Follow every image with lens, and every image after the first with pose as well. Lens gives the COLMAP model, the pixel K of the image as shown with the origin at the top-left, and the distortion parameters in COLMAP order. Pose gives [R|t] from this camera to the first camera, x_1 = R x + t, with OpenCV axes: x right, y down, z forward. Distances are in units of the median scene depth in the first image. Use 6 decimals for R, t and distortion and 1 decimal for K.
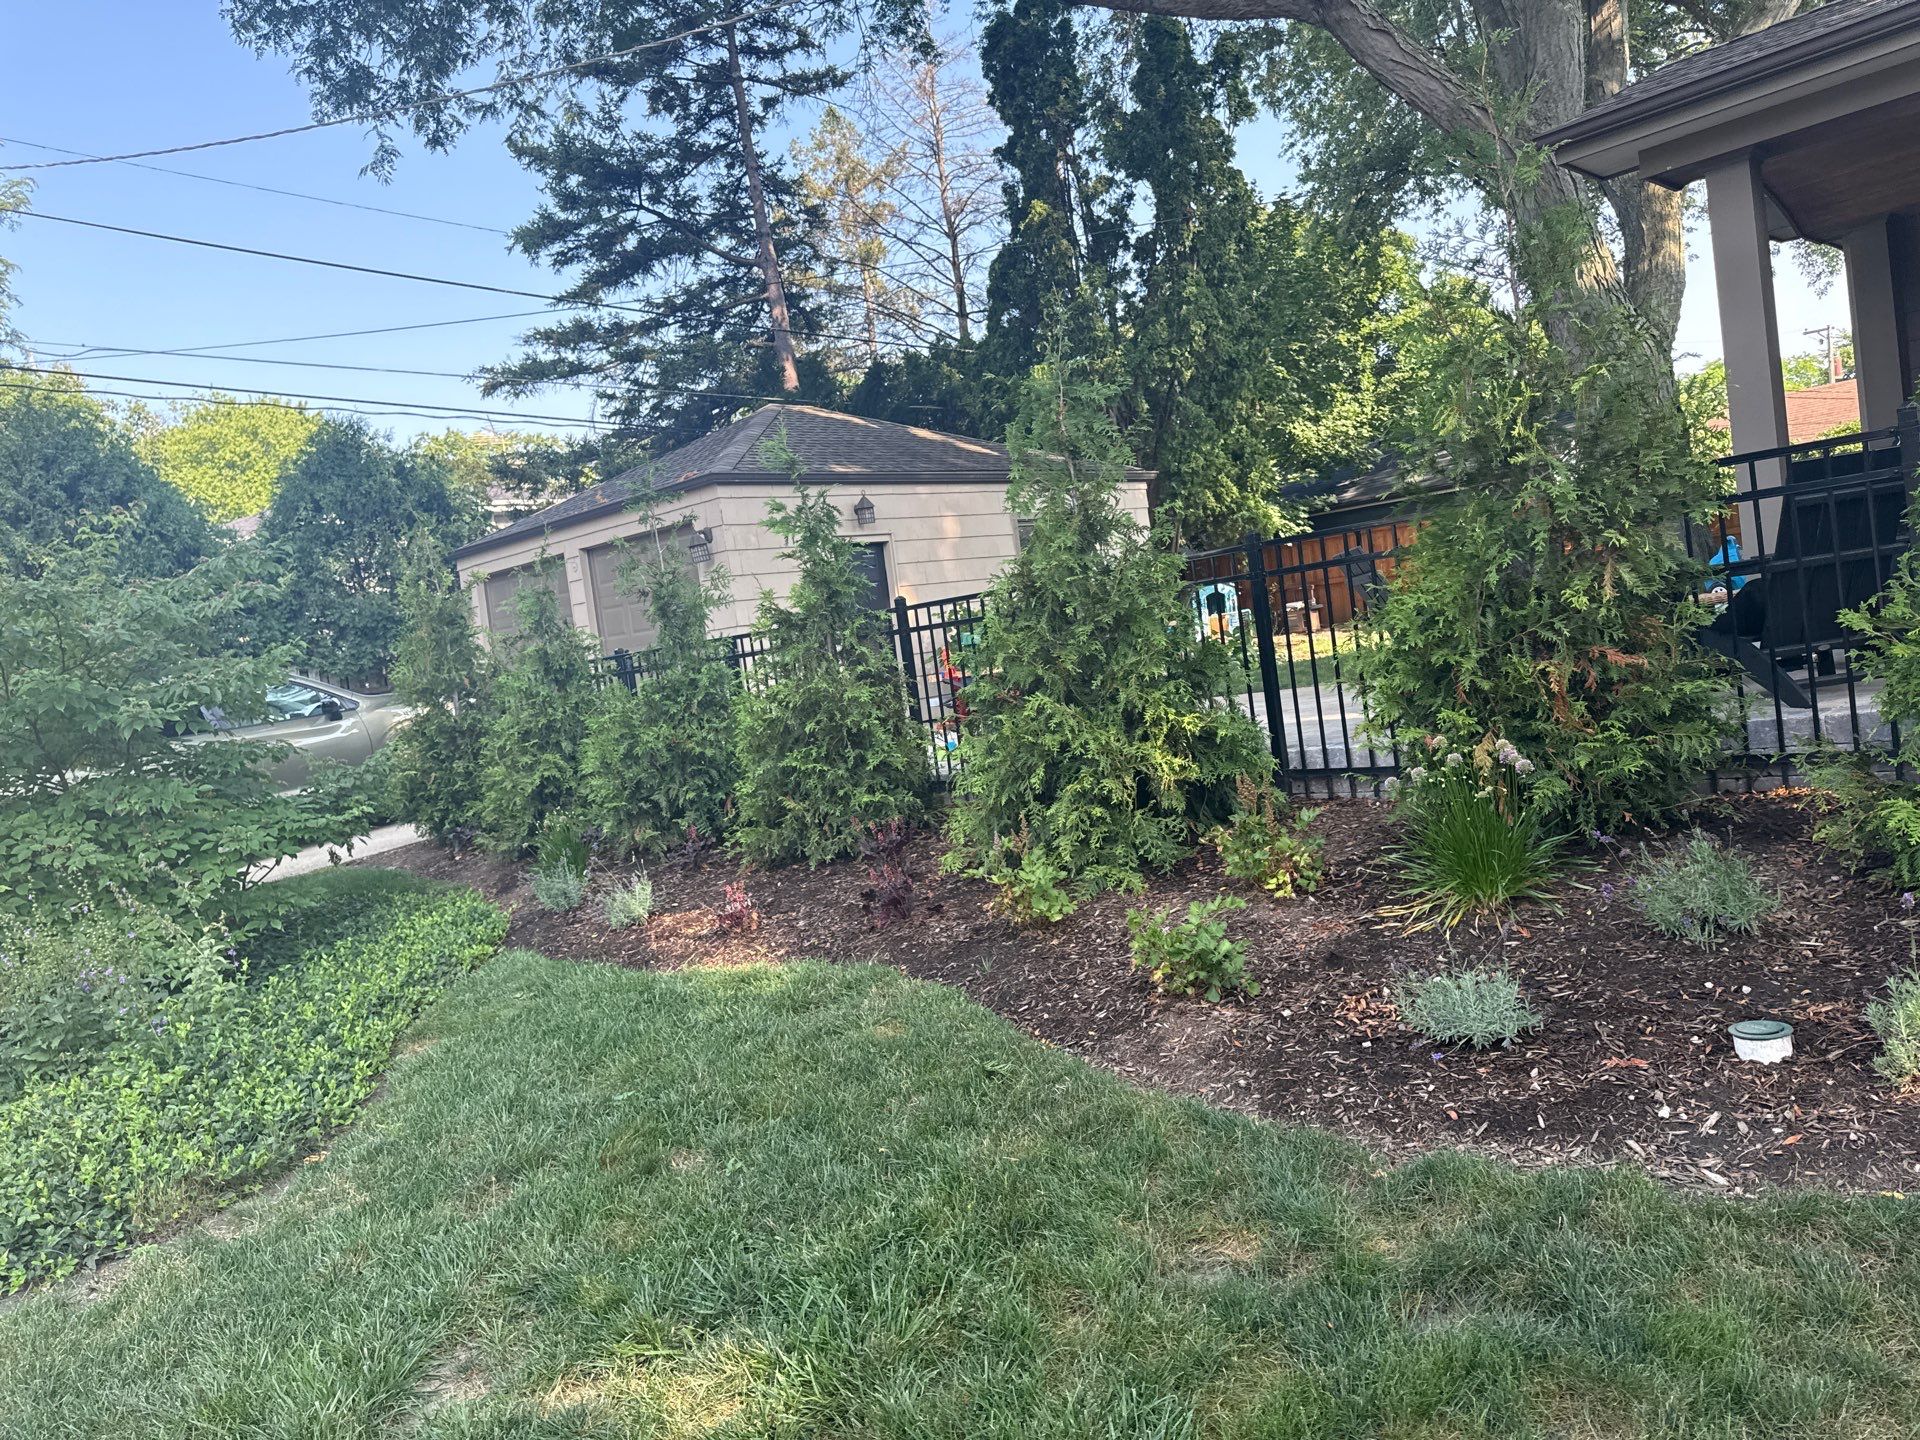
lens RADIAL K [[1334.0, 0, 950.5], [0, 1334.0, 717.8], [0, 0, 1]] dist [0.039413, -0.046115]
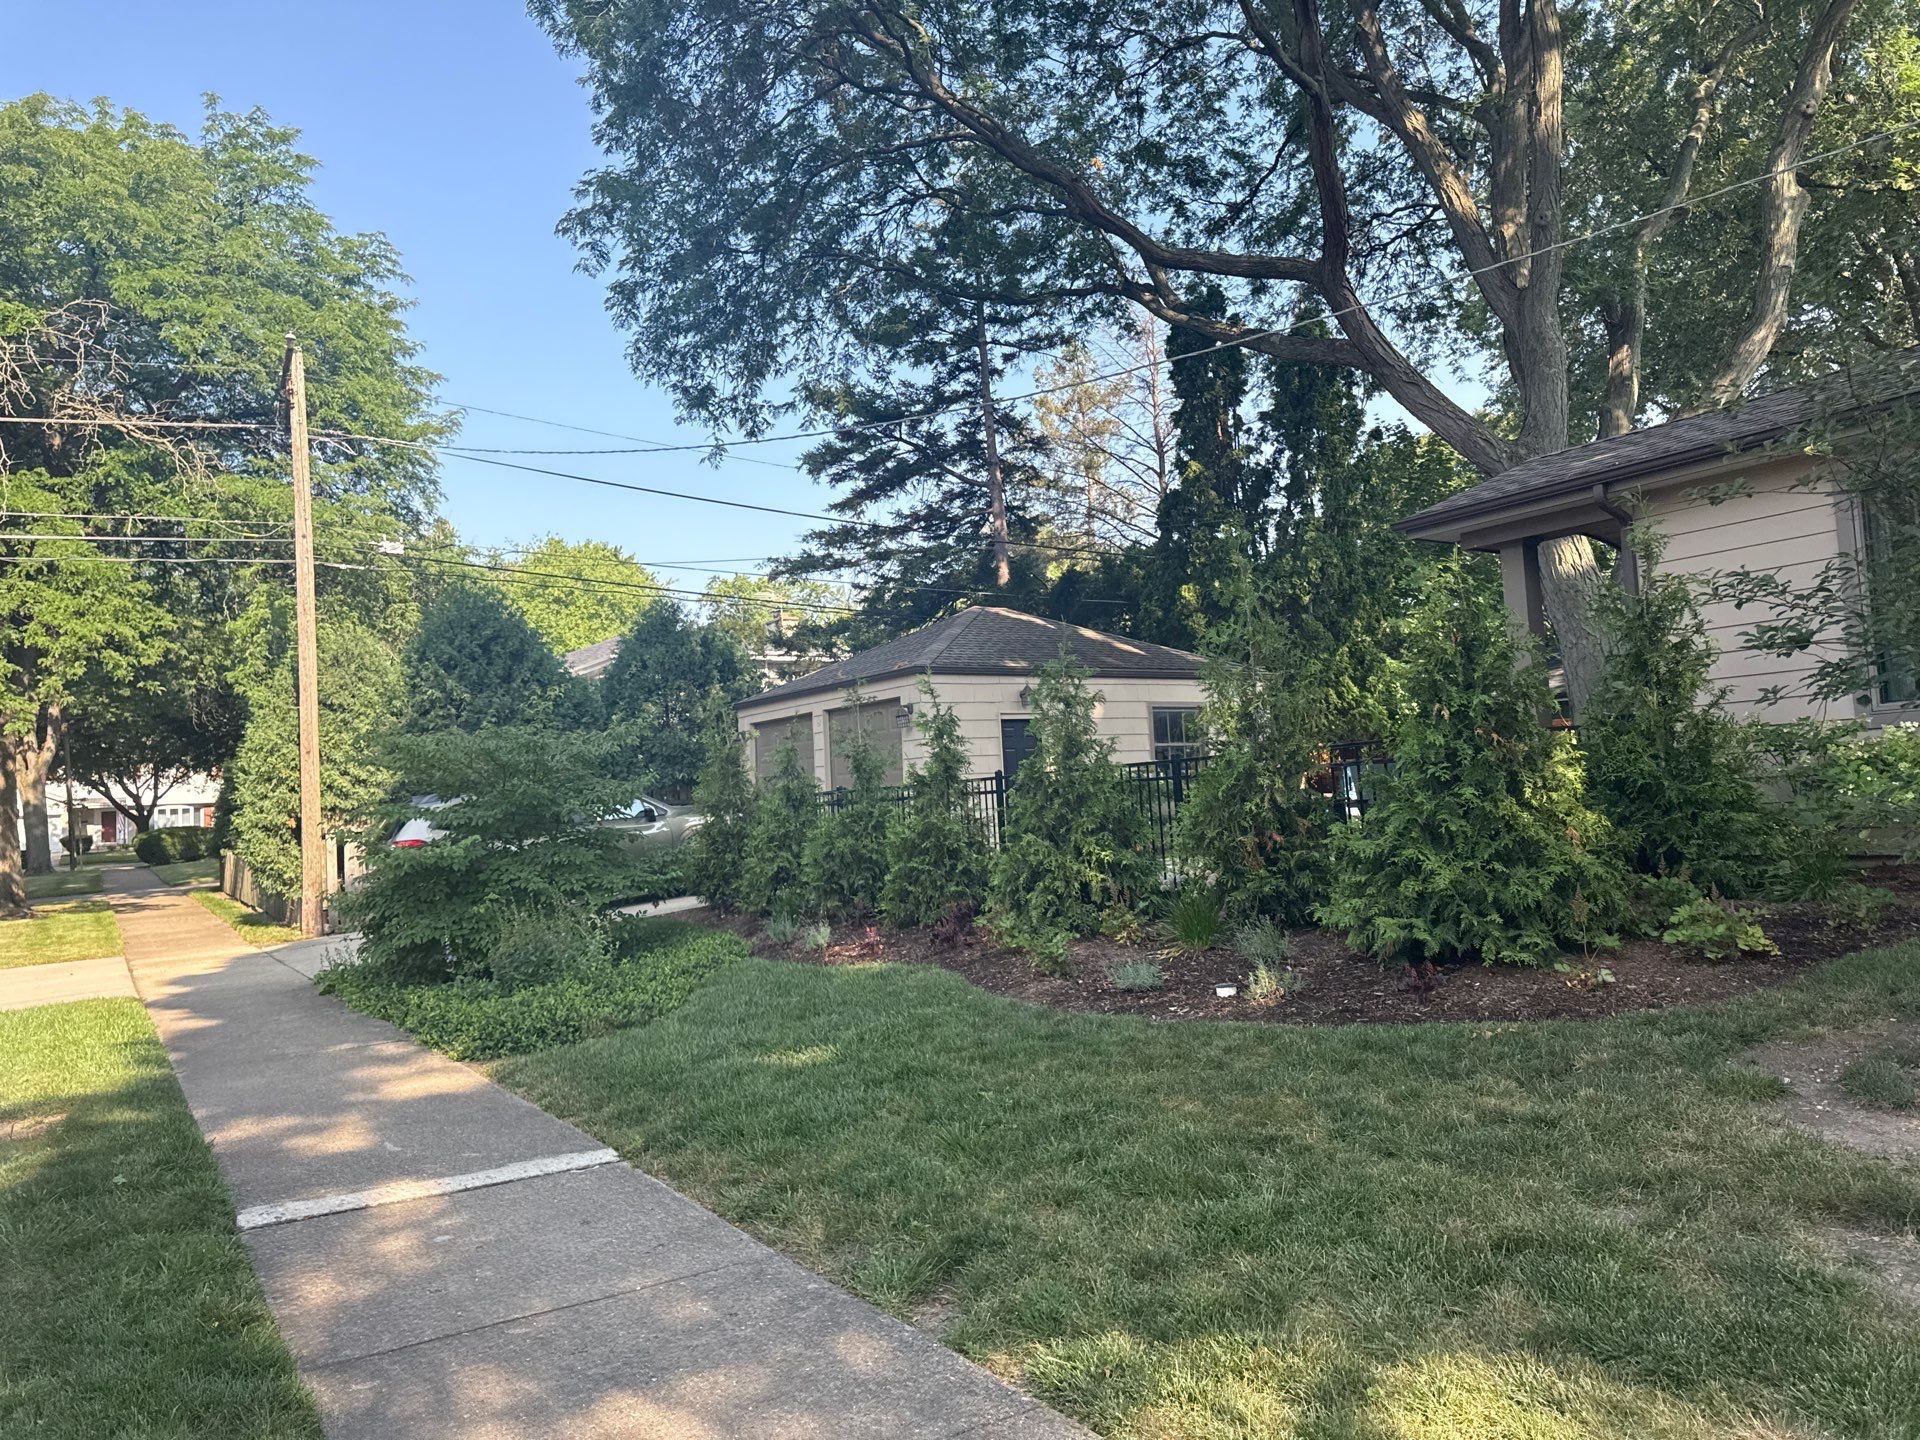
lens RADIAL K [[1322.6, 0, 960.0], [0, 1322.6, 720.0], [0, 0, 1]] dist [0.099668, -0.152998]
pose [[0.982228, 0.063937, -0.176464, 0.066424], [-0.082157, 0.991795, -0.097945, 0.003140], [0.168753, 0.110702, 0.979422, -0.201477]]
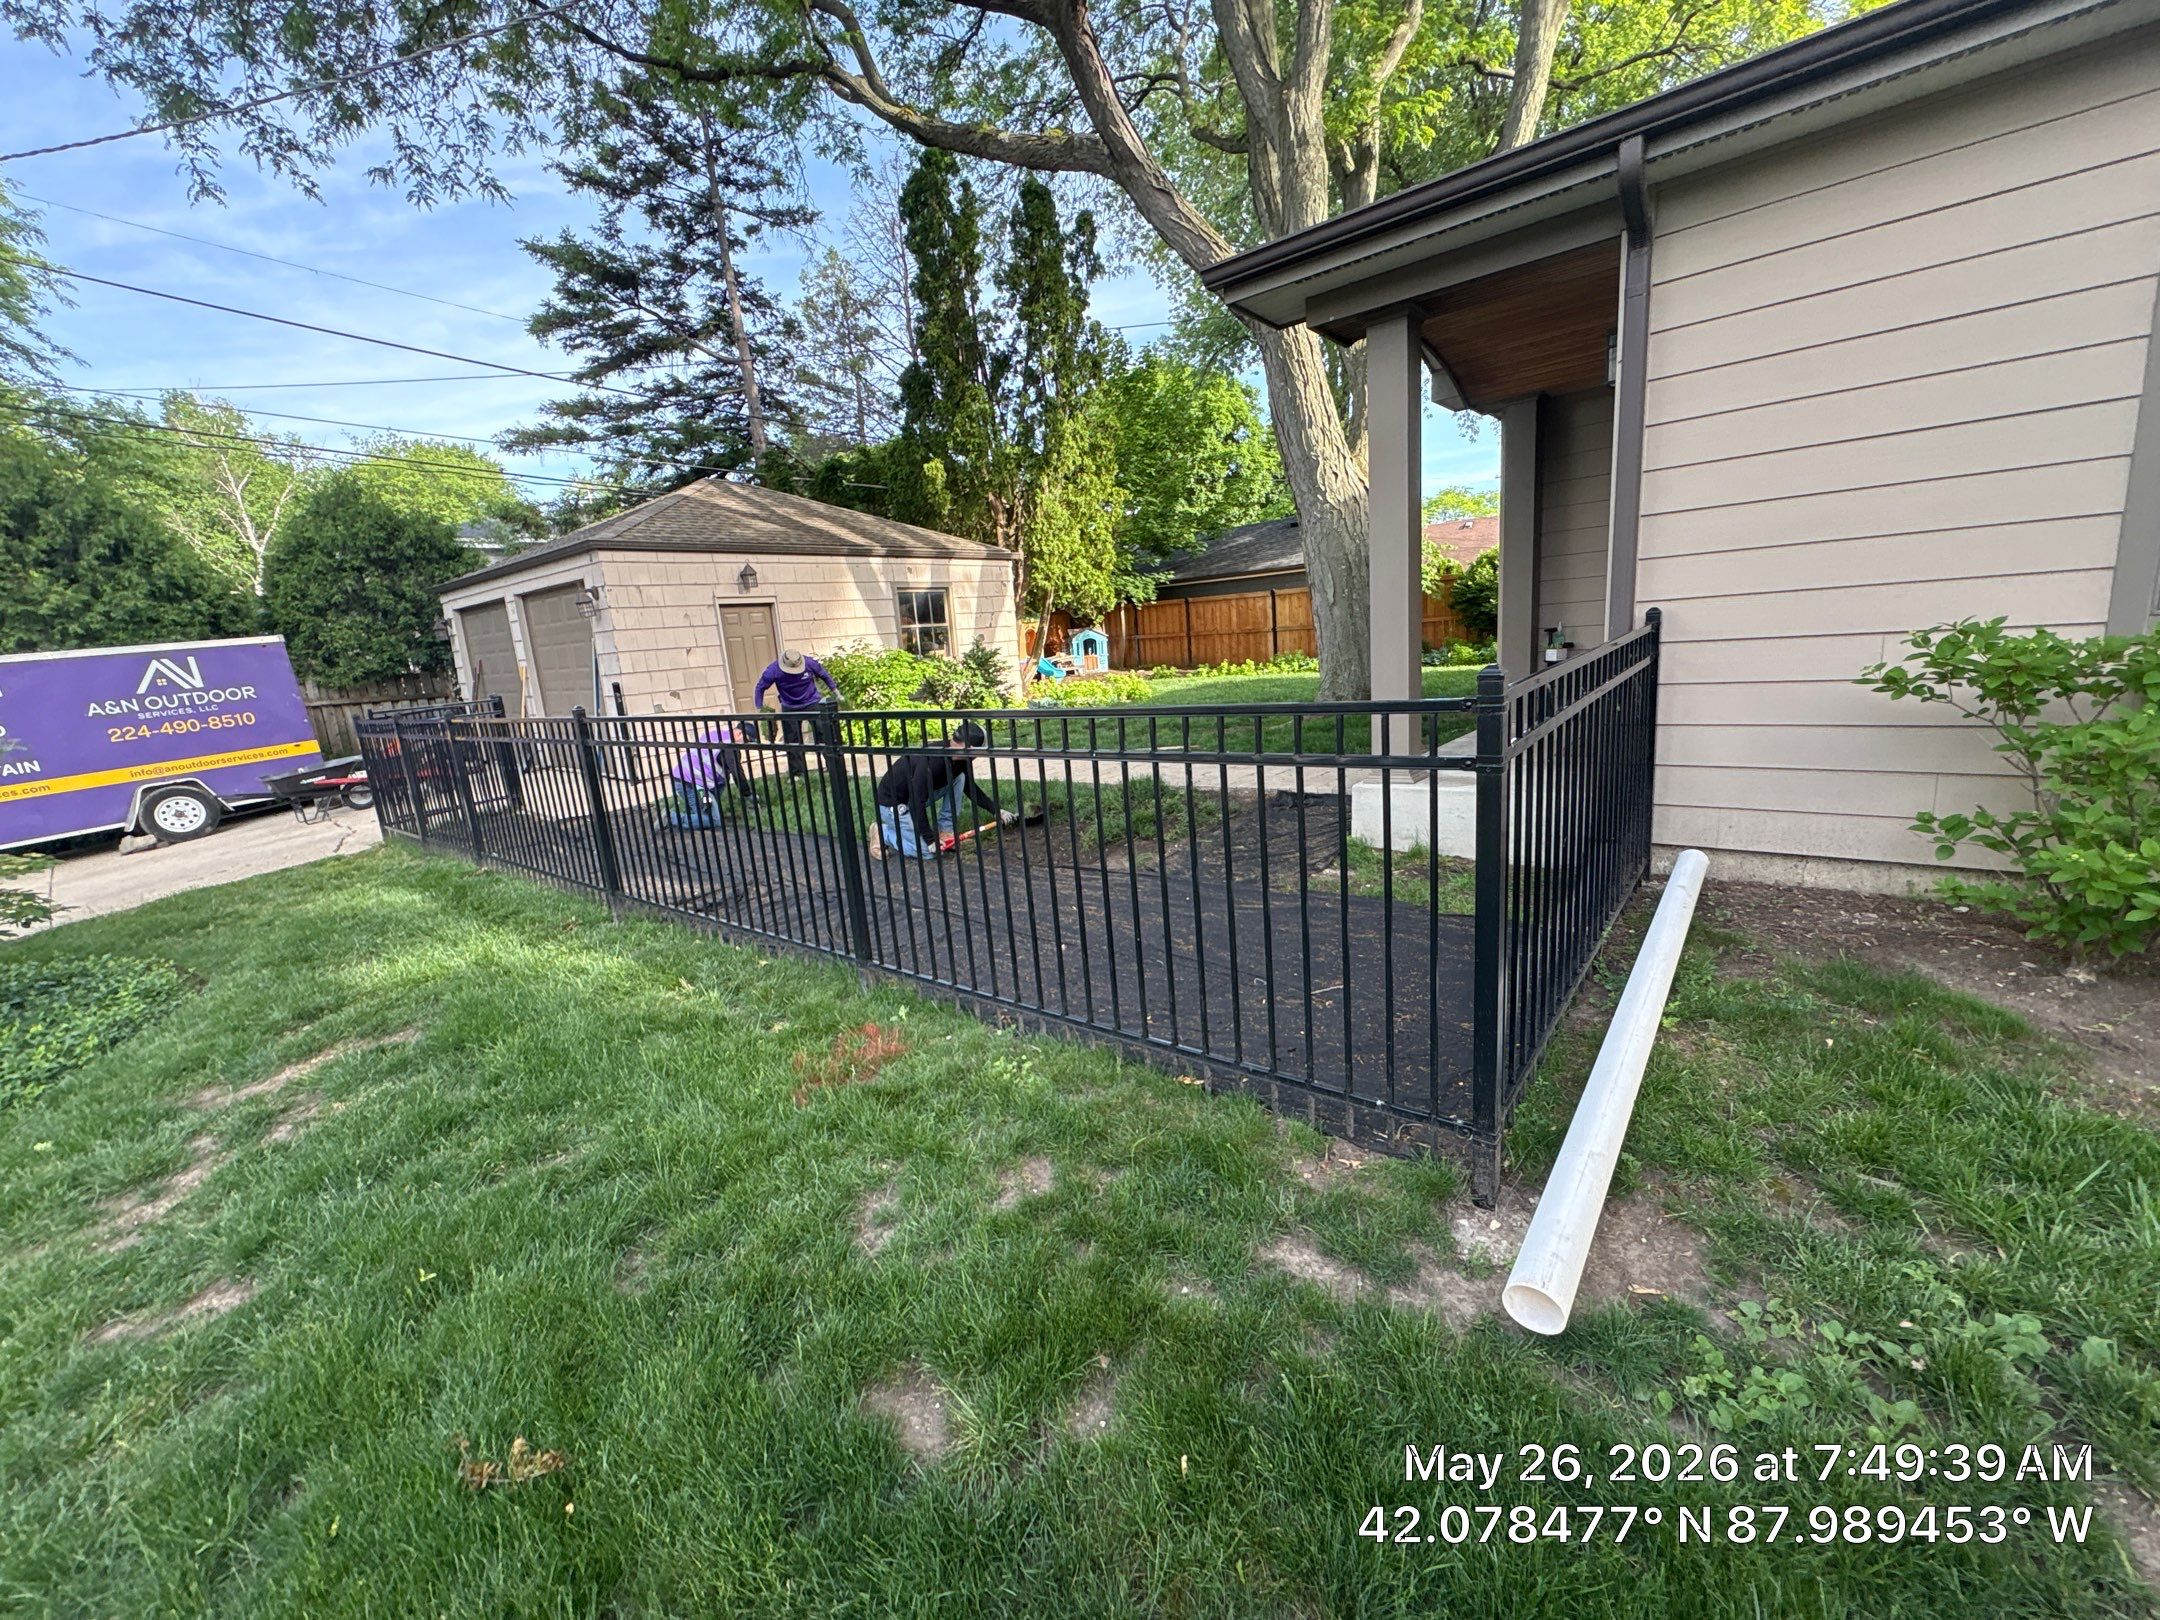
lens RADIAL K [[853.9, 0, 1082.0], [0, 853.9, 803.8], [0, 0, 1]] dist [0.000357, -0.000667]
pose [[0.990616, 0.020183, 0.135175, 0.082465], [-0.037272, 0.991442, 0.125116, -0.036055], [-0.131493, -0.128980, 0.982890, 0.104402]]
